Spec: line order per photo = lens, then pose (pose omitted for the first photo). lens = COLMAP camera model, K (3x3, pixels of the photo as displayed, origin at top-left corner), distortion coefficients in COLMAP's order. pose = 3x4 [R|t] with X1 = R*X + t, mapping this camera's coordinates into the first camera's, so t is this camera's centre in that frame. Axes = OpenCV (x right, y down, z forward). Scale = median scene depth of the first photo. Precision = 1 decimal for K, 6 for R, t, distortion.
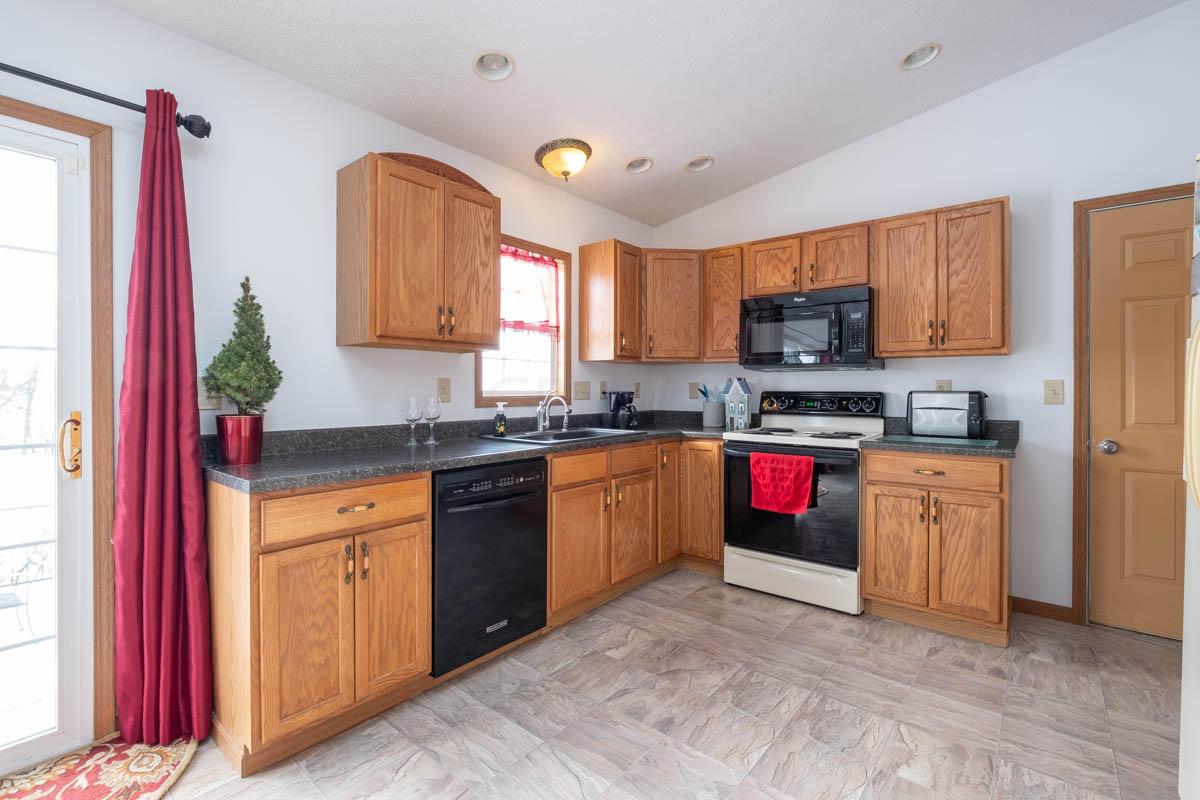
lens RADIAL K [[539.5, 0, 611.5], [0, 539.5, 392.8], [0, 0, 1]] dist [-0.009668, 0.000608]
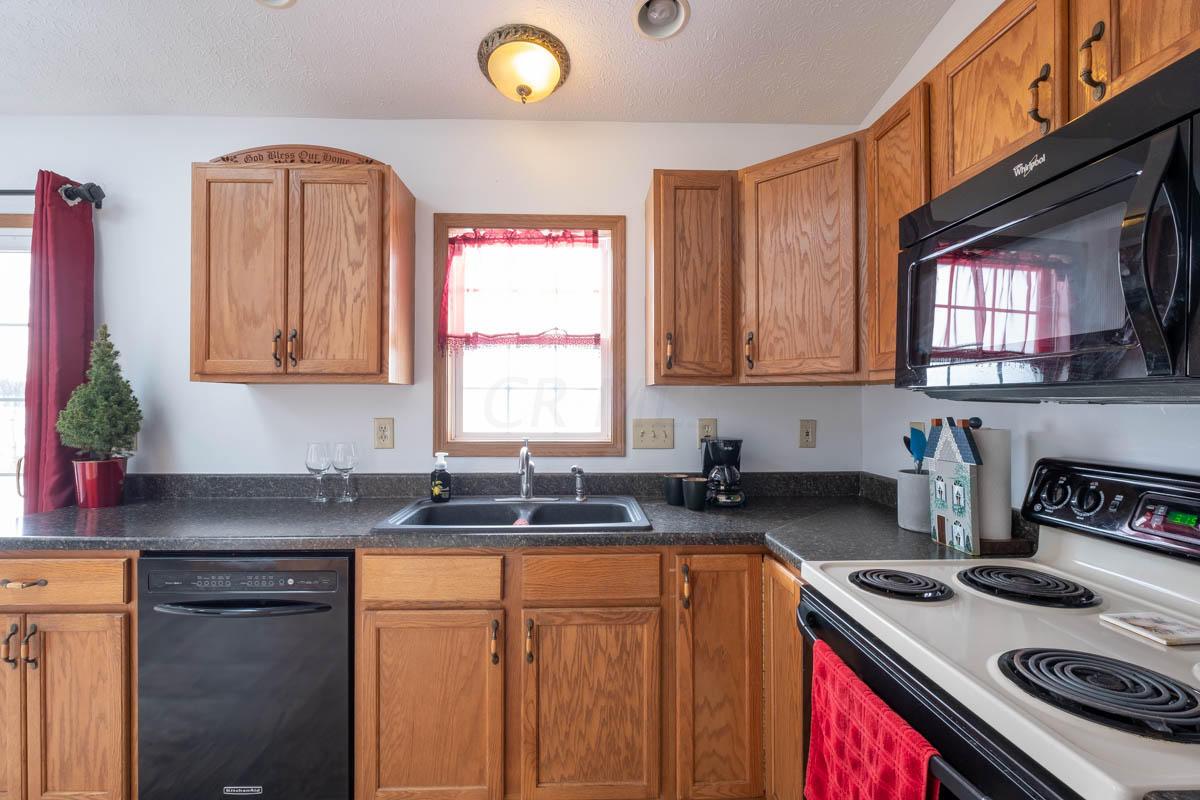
lens RADIAL K [[539.5, 0, 574.2], [0, 539.5, 397.9], [0, 0, 1]] dist [-0.009668, 0.000608]
pose [[0.644347, -0.006951, -0.764701, 0.557601], [-0.007280, 0.999858, -0.015223, -0.054978], [0.764698, 0.015376, 0.644205, 0.843523]]
